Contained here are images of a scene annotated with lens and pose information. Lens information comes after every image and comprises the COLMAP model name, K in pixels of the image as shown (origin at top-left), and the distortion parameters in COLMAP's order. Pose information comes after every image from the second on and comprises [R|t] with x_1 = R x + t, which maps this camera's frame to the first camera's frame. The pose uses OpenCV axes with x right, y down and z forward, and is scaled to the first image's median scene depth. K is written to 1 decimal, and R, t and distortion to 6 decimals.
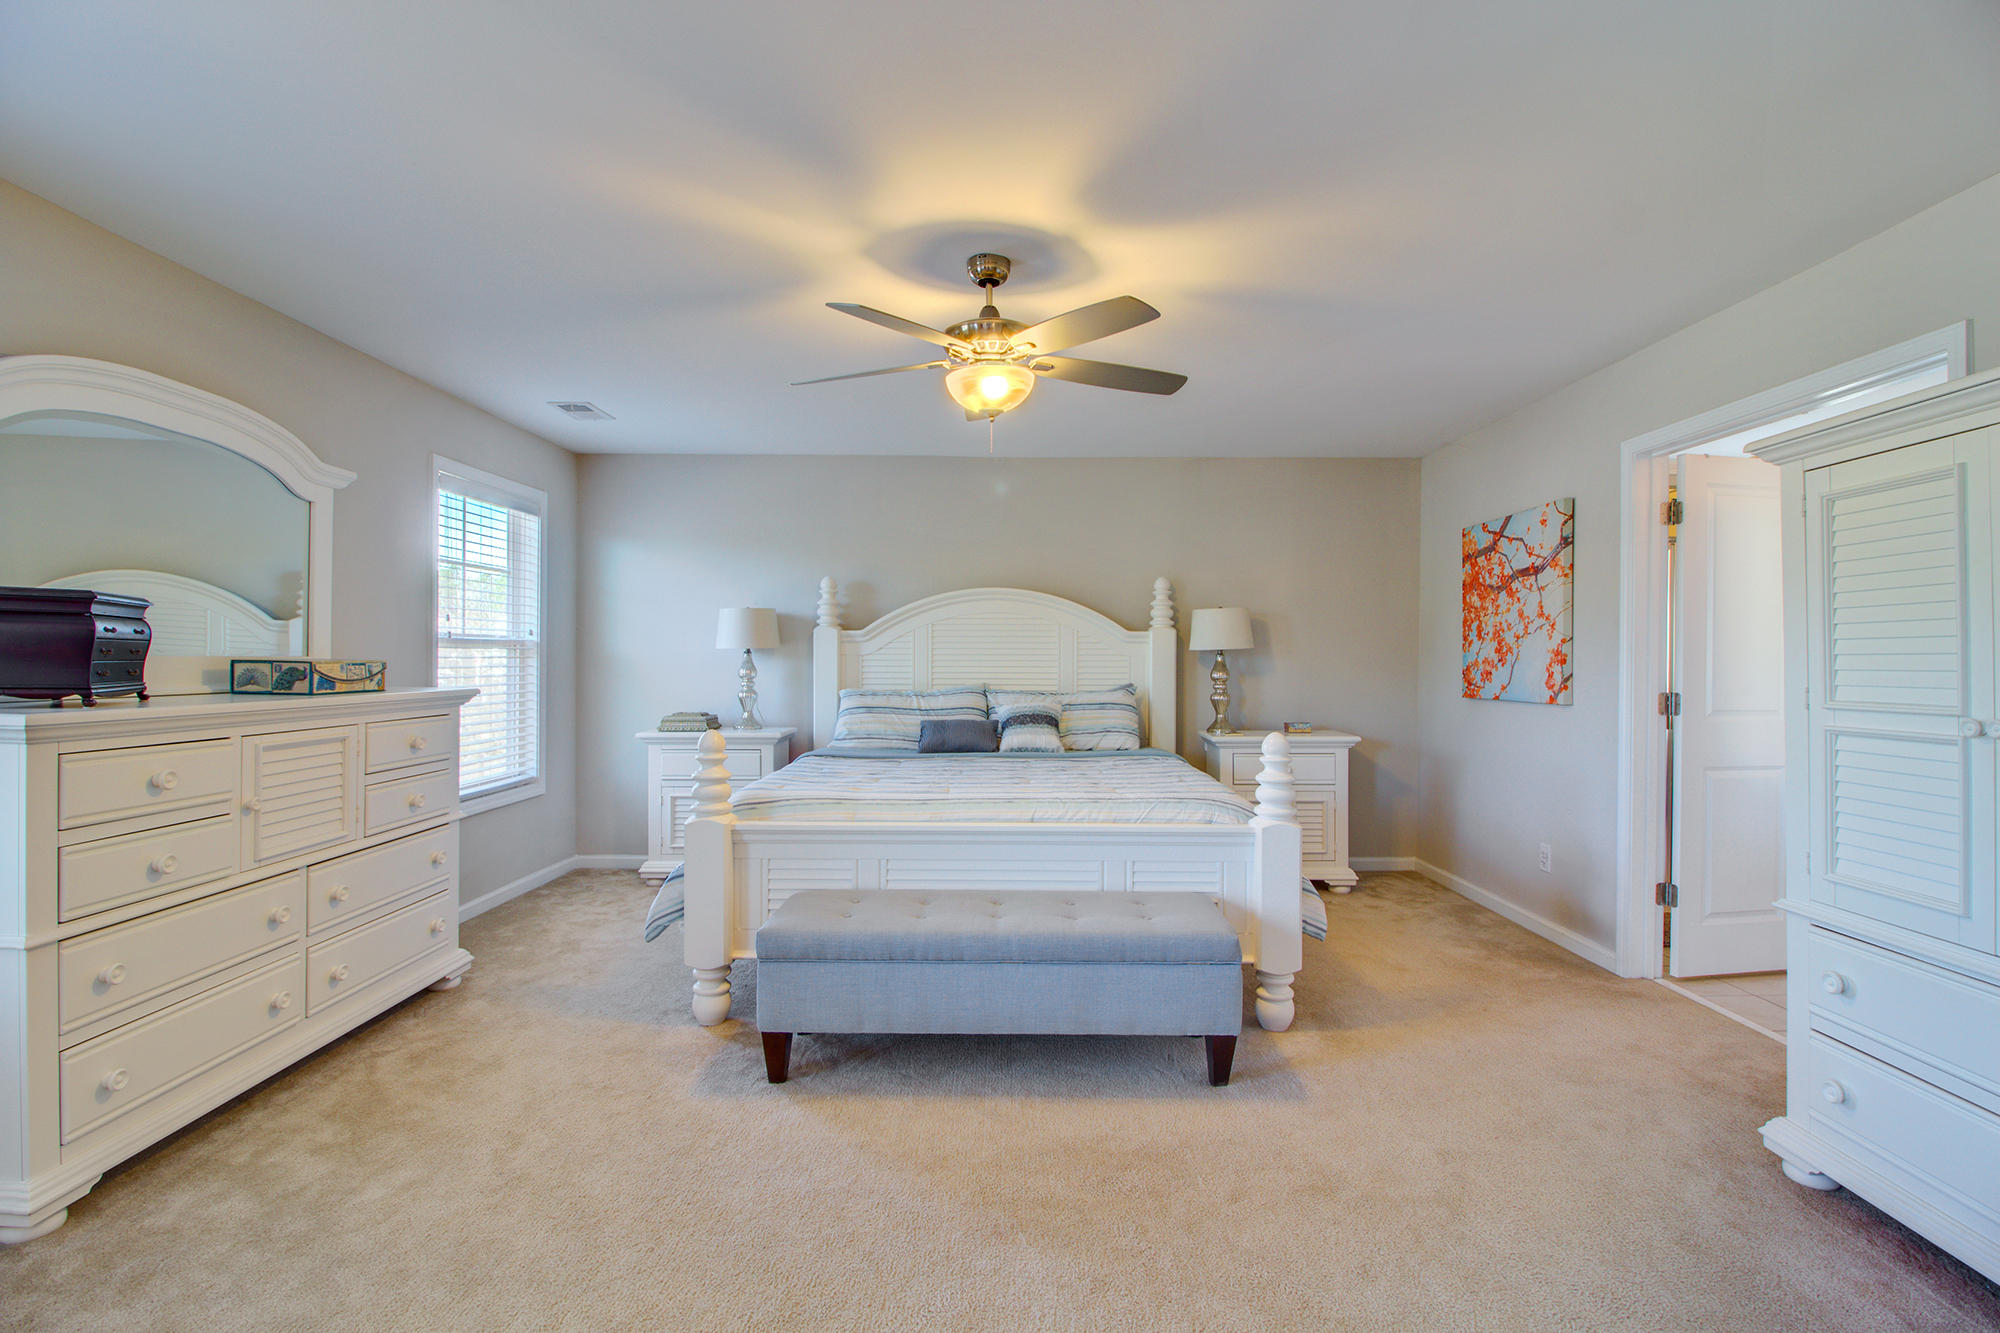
lens RADIAL K [[924.3, 0, 1008.5], [0, 924.3, 656.3], [0, 0, 1]] dist [0.018745, -0.016744]
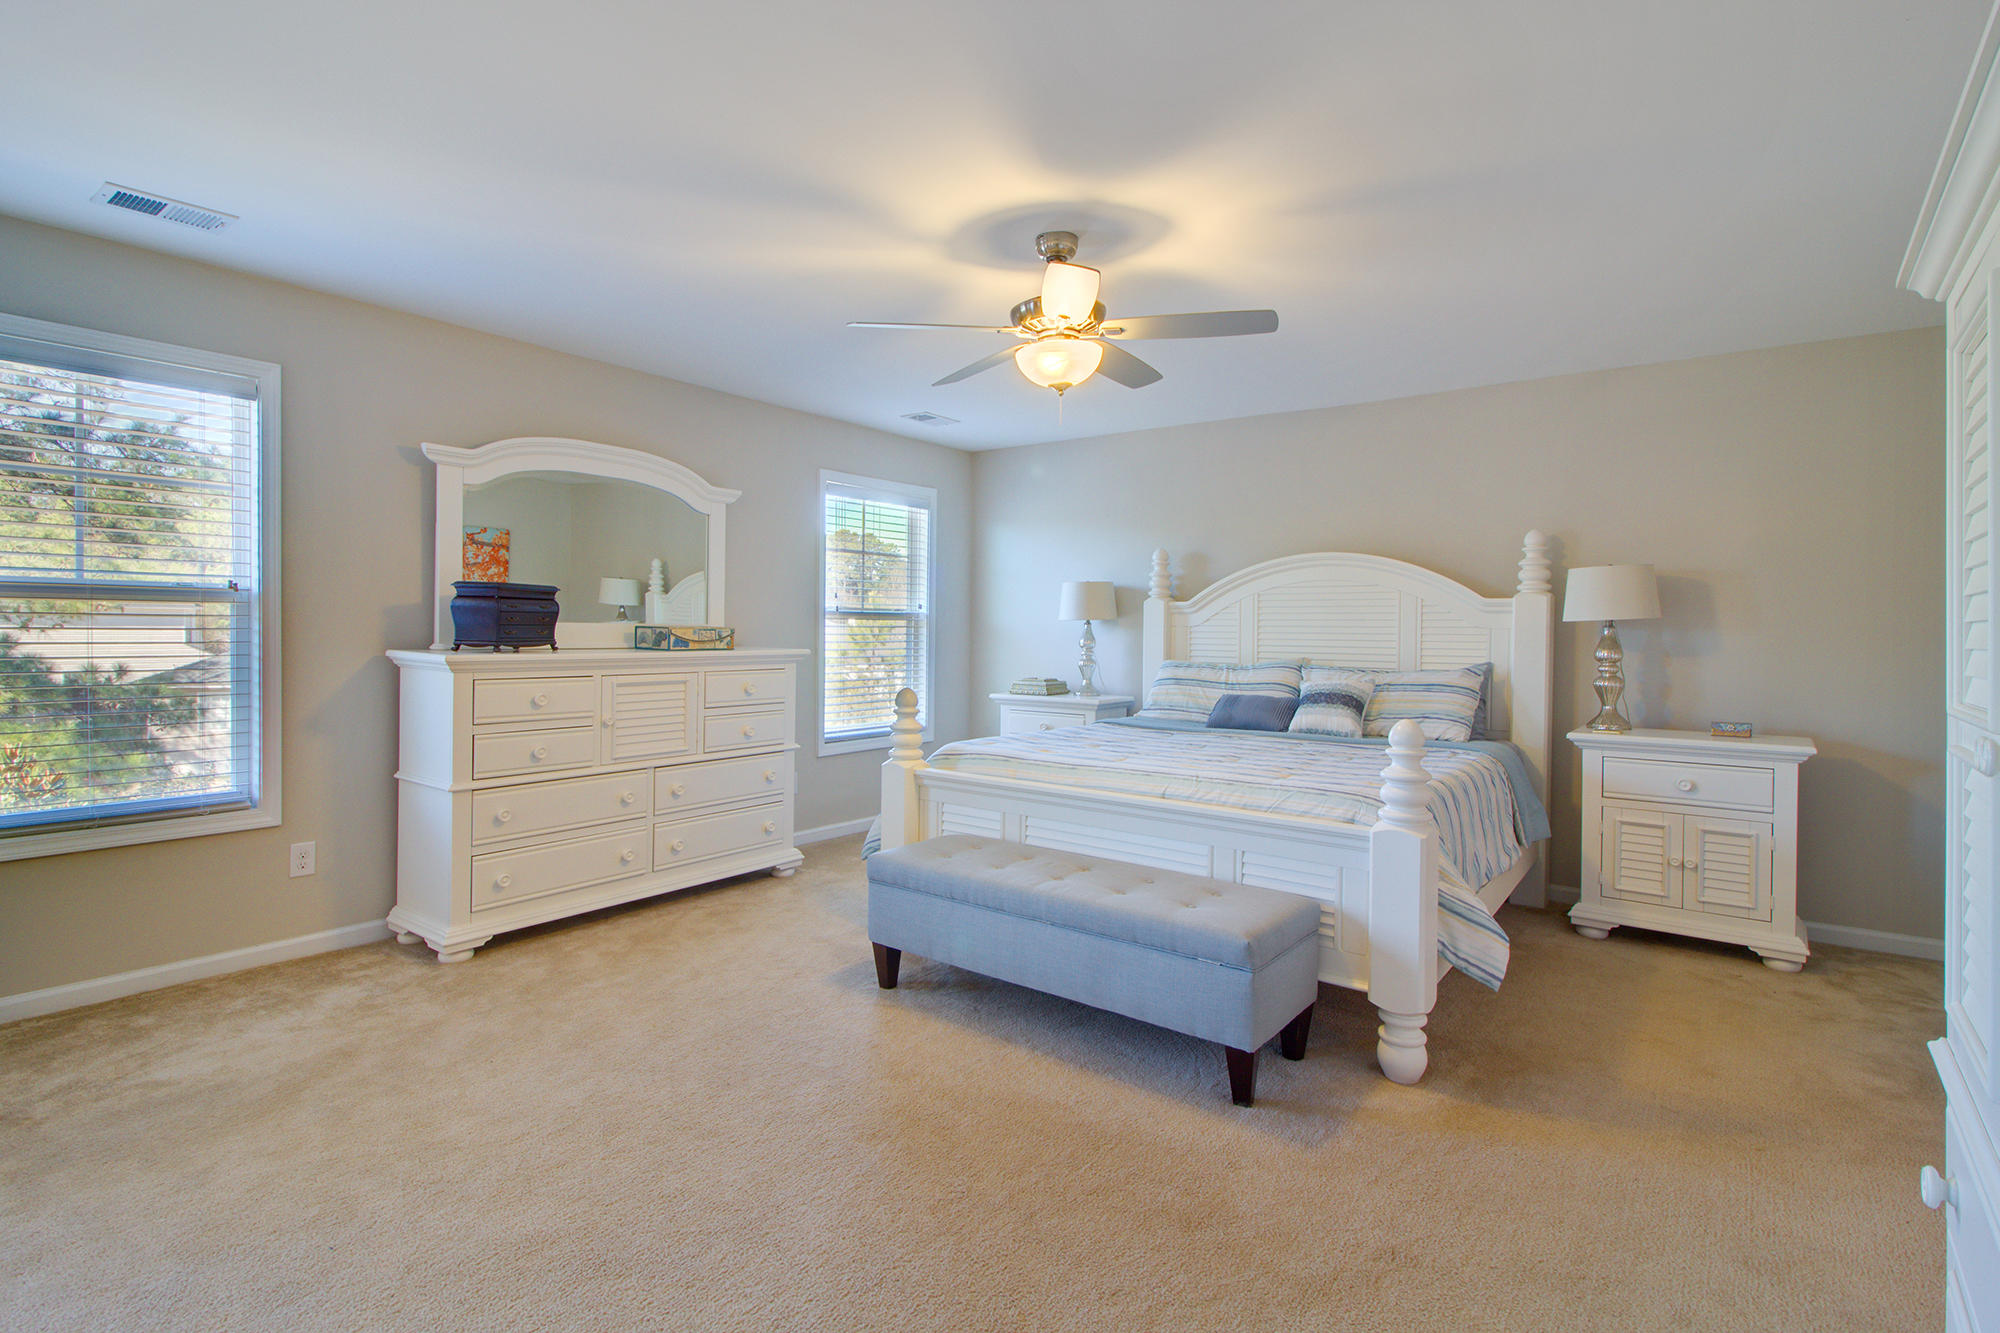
lens RADIAL K [[982.3, 0, 1036.1], [0, 982.3, 637.0], [0, 0, 1]] dist [0.036518, -0.000123]
pose [[0.799533, 0.009915, -0.600540, 0.523308], [-0.006096, 0.999946, 0.008392, 0.003532], [0.600591, -0.003049, 0.799551, 0.096420]]
